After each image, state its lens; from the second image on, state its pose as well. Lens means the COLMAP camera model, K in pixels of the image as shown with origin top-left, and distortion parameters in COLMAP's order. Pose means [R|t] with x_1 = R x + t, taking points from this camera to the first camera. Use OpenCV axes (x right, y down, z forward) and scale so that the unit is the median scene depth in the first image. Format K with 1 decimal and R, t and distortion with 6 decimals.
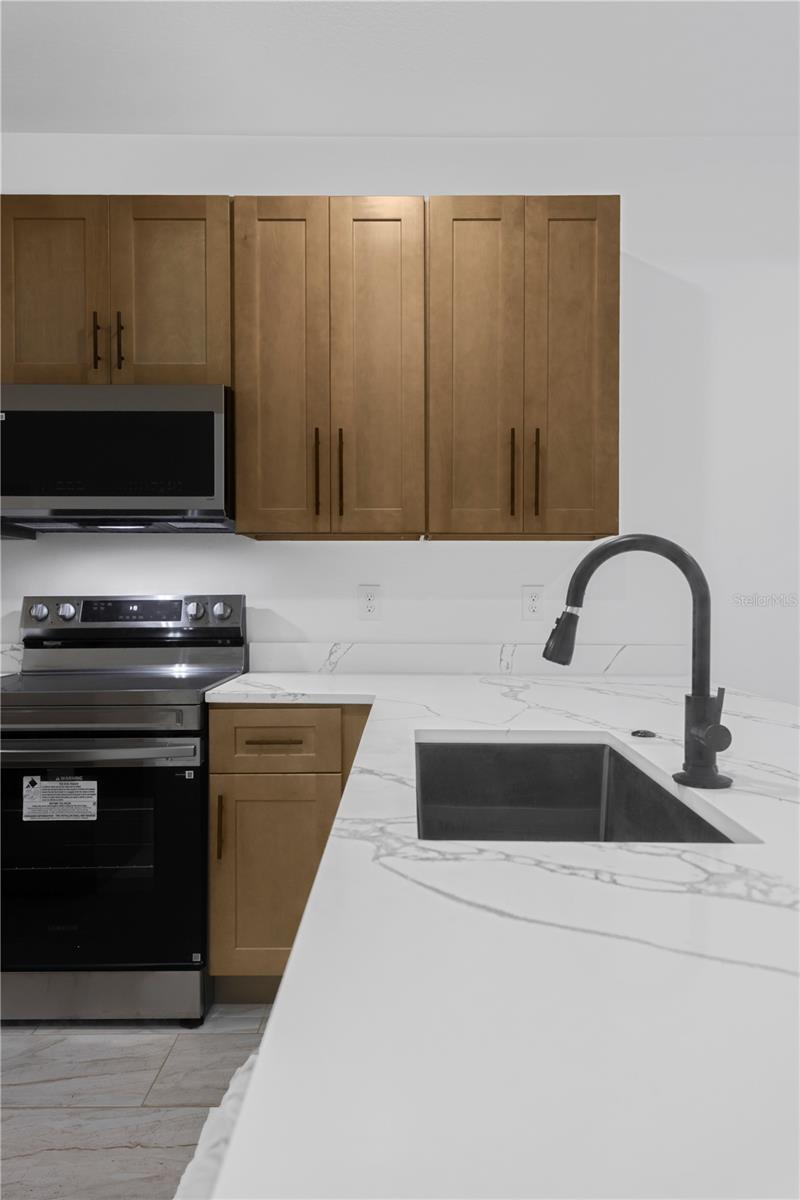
lens RADIAL K [[809.6, 0, 403.6], [0, 809.6, 602.3], [0, 0, 1]] dist [0.012565, -0.005016]
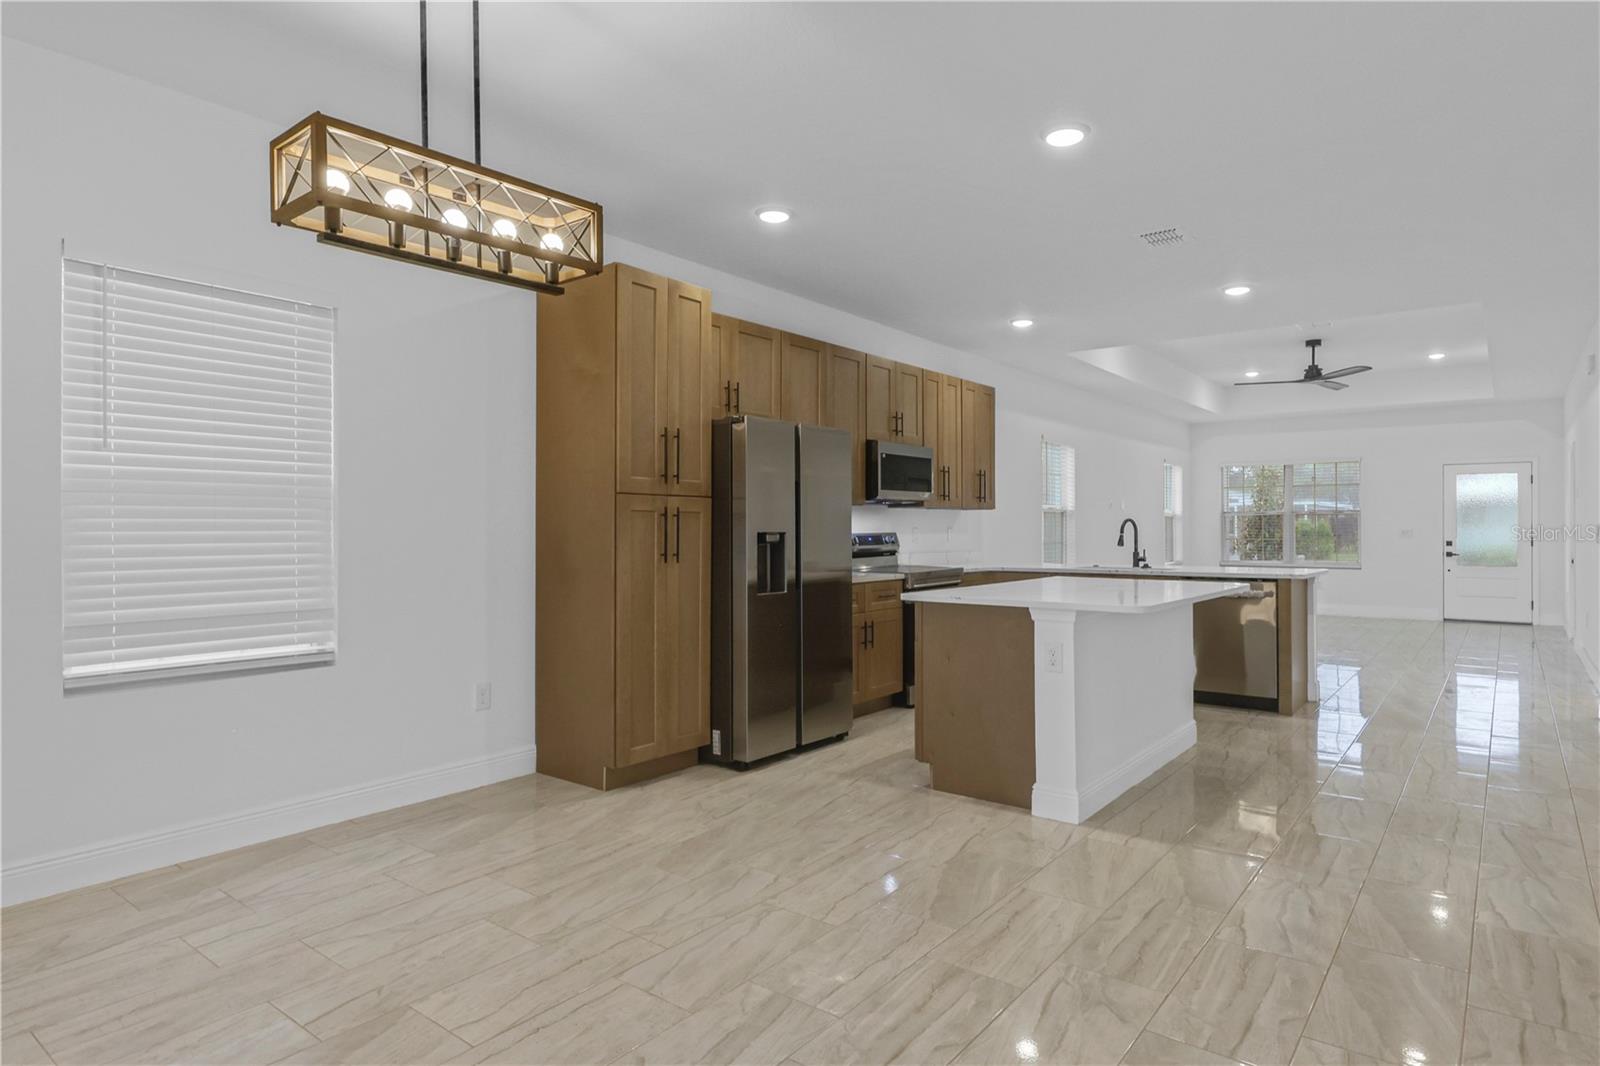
lens RADIAL K [[893.2, 0, 793.3], [0, 893.2, 534.6], [0, 0, 1]] dist [0.006360, 0.000628]
pose [[0.624008, -0.009855, 0.781356, -2.568889], [0.013083, 0.999912, 0.002163, -0.012908], [-0.781309, 0.008873, 0.624082, -0.366242]]
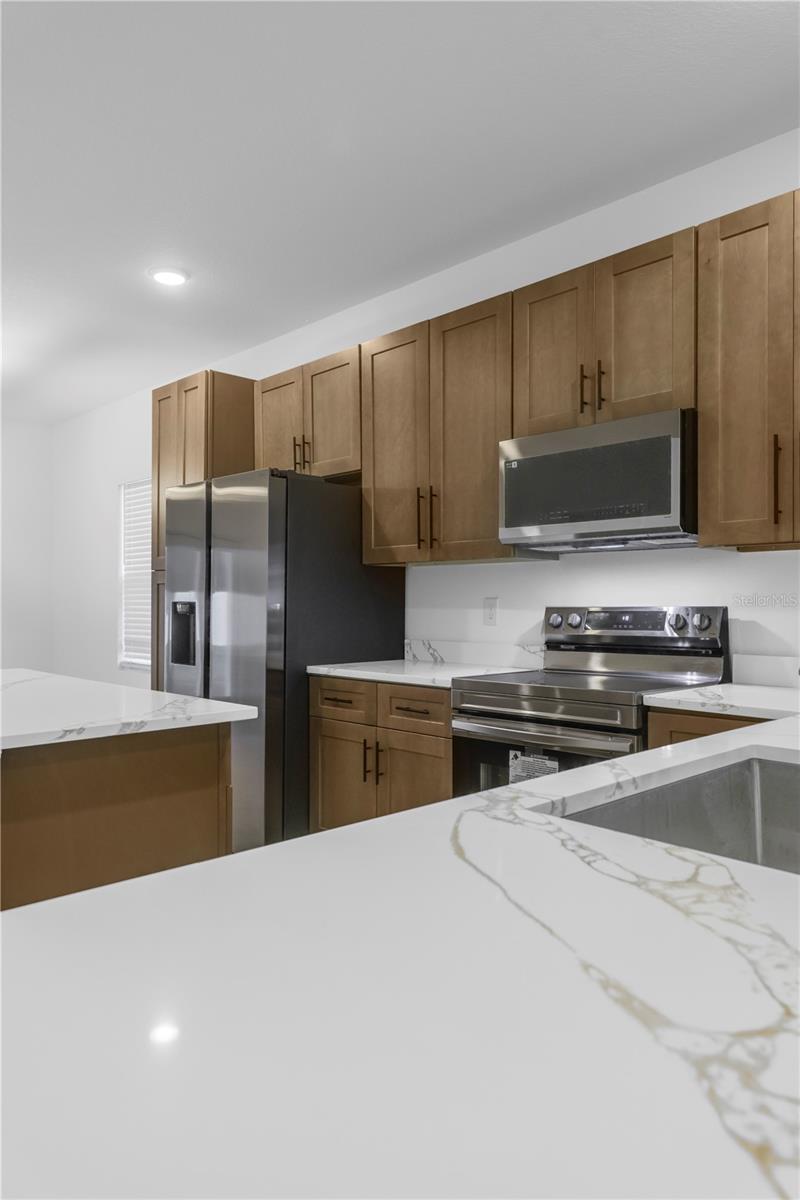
lens RADIAL K [[809.6, 0, 401.1], [0, 809.6, 603.8], [0, 0, 1]] dist [0.012565, -0.005016]
pose [[0.691302, -0.000486, -0.722566, 0.284193], [-0.006688, 0.999953, -0.007071, -0.002588], [0.722535, 0.009720, 0.691266, 0.005556]]
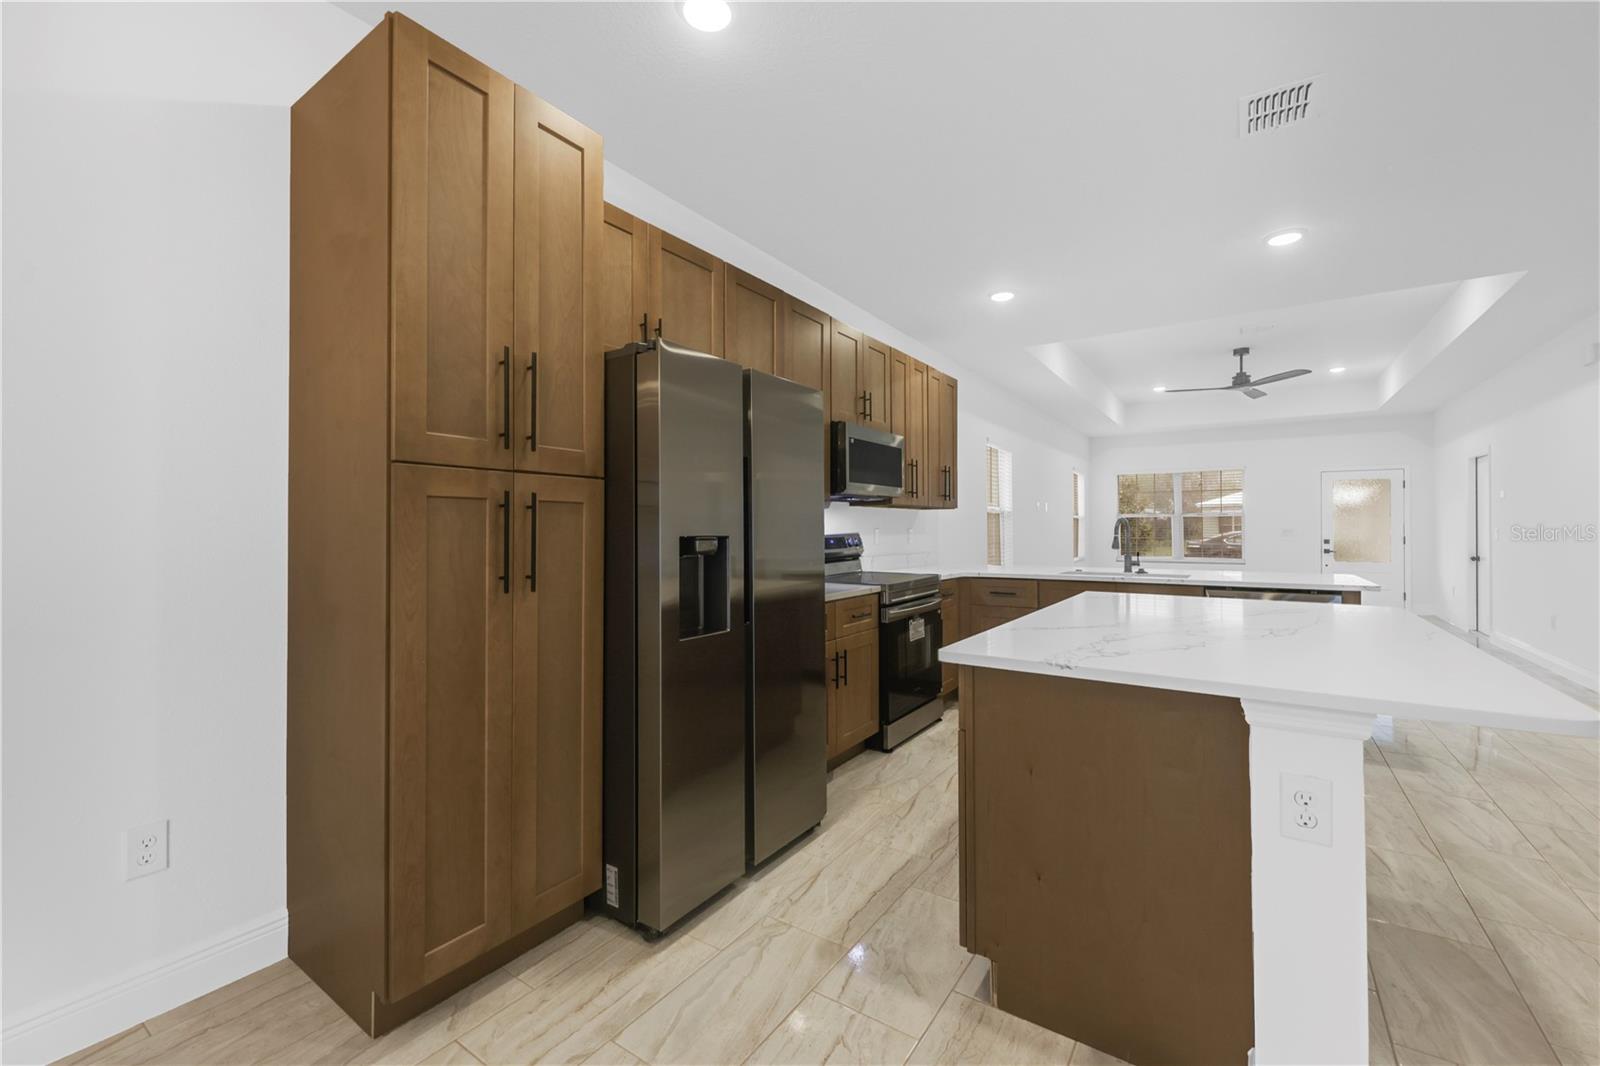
lens RADIAL K [[661.1, 0, 801.2], [0, 661.1, 528.4], [0, 0, 1]] dist [0.000718, 0.000185]
pose [[0.555018, -0.004641, 0.831825, -1.798588], [0.015237, 0.999873, -0.004588, -0.018258], [-0.831699, 0.015221, 0.555018, 0.241423]]
